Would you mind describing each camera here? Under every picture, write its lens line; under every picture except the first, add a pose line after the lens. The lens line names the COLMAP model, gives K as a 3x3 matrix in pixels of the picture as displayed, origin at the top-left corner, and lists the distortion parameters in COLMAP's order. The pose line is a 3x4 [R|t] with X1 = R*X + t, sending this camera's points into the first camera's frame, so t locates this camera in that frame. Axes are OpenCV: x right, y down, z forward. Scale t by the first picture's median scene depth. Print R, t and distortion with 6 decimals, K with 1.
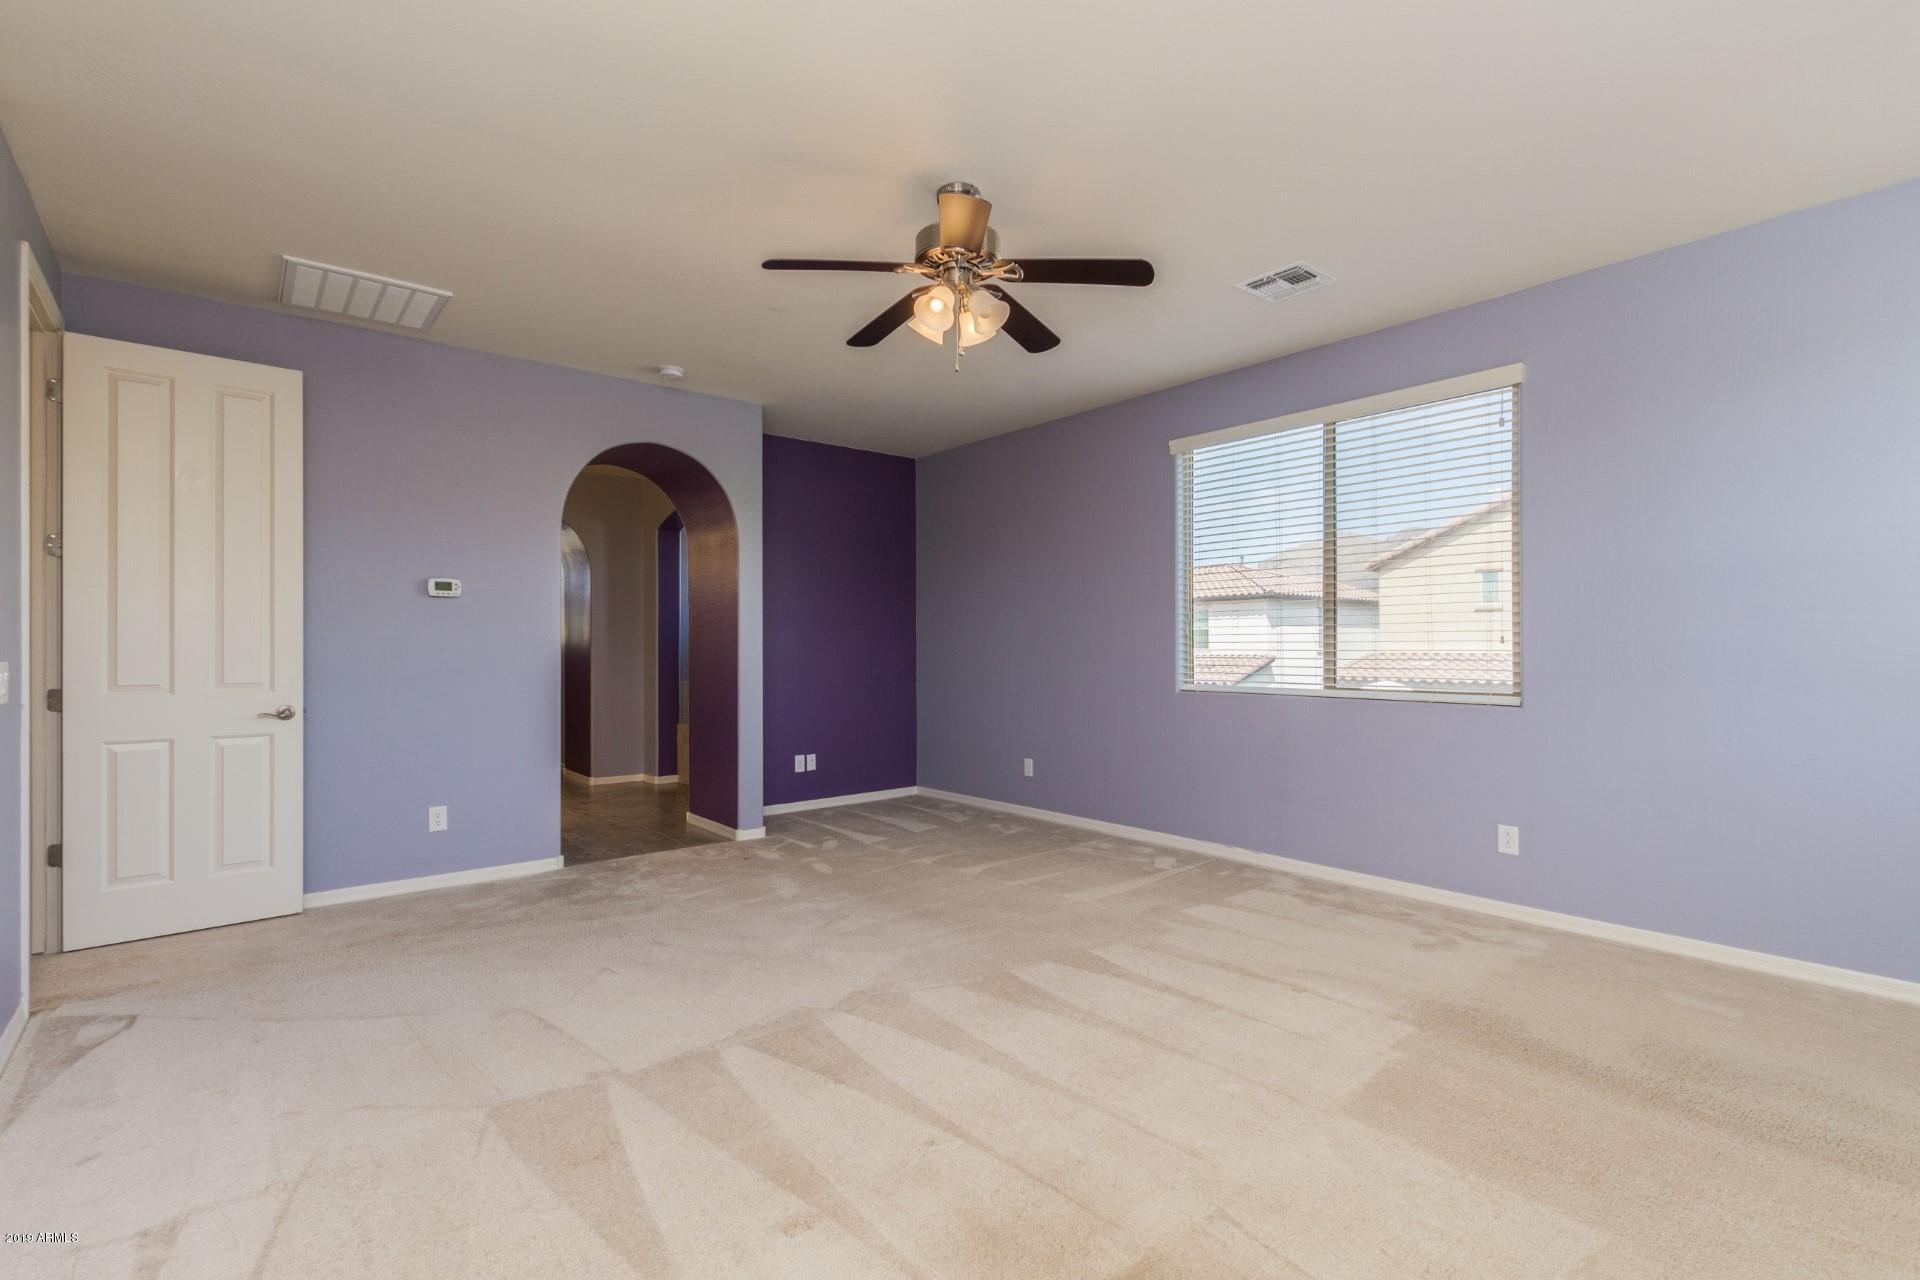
lens RADIAL K [[883.3, 0, 956.4], [0, 883.3, 646.6], [0, 0, 1]] dist [0.004617, 0.000681]
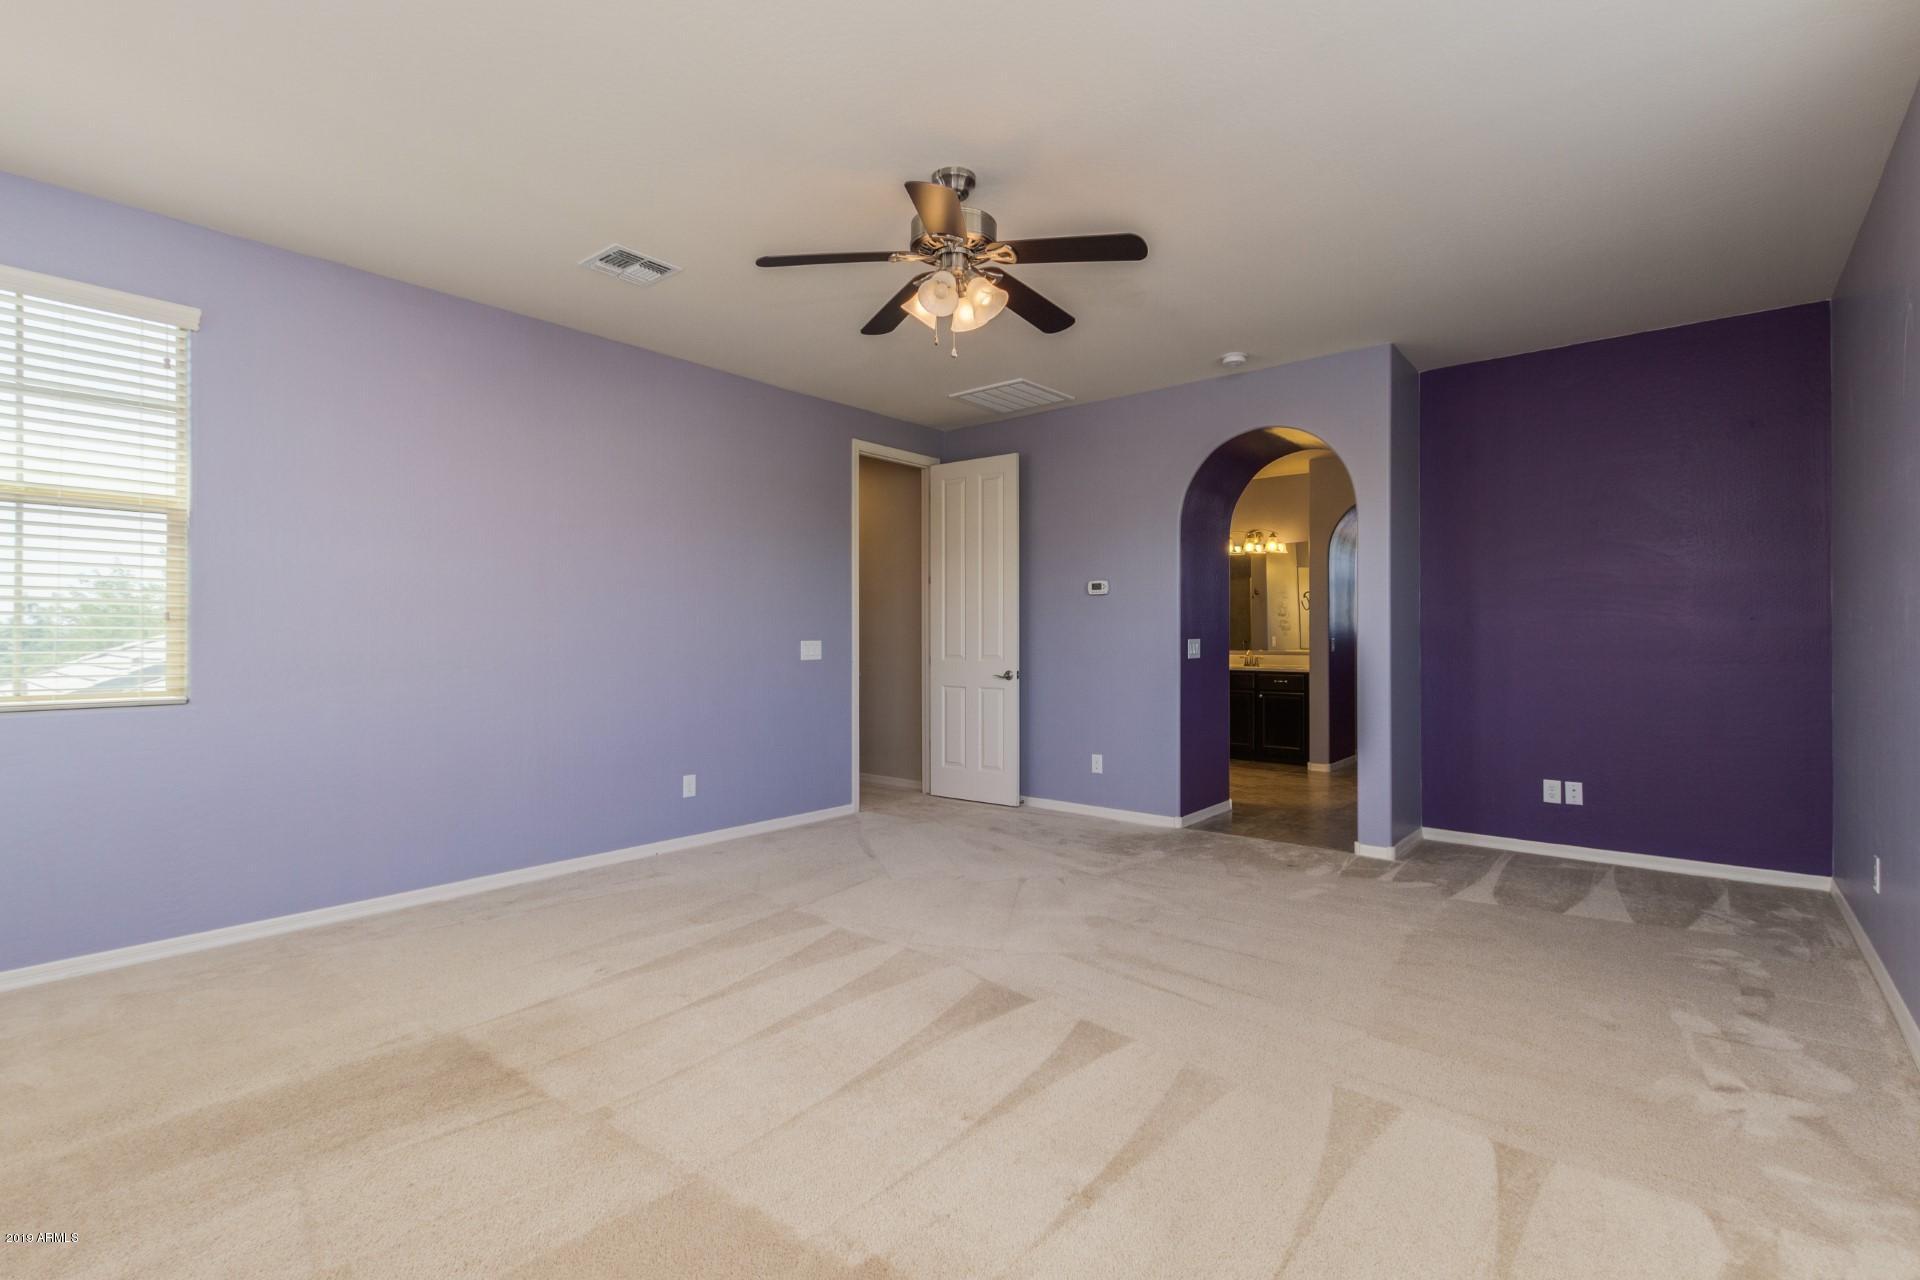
lens RADIAL K [[883.3, 0, 956.4], [0, 883.3, 646.6], [0, 0, 1]] dist [0.004617, 0.000681]
pose [[0.184492, 0.018993, -0.982651, 0.777215], [0.003252, 0.999796, 0.019935, -0.007751], [0.982829, -0.006873, 0.184392, 0.644514]]
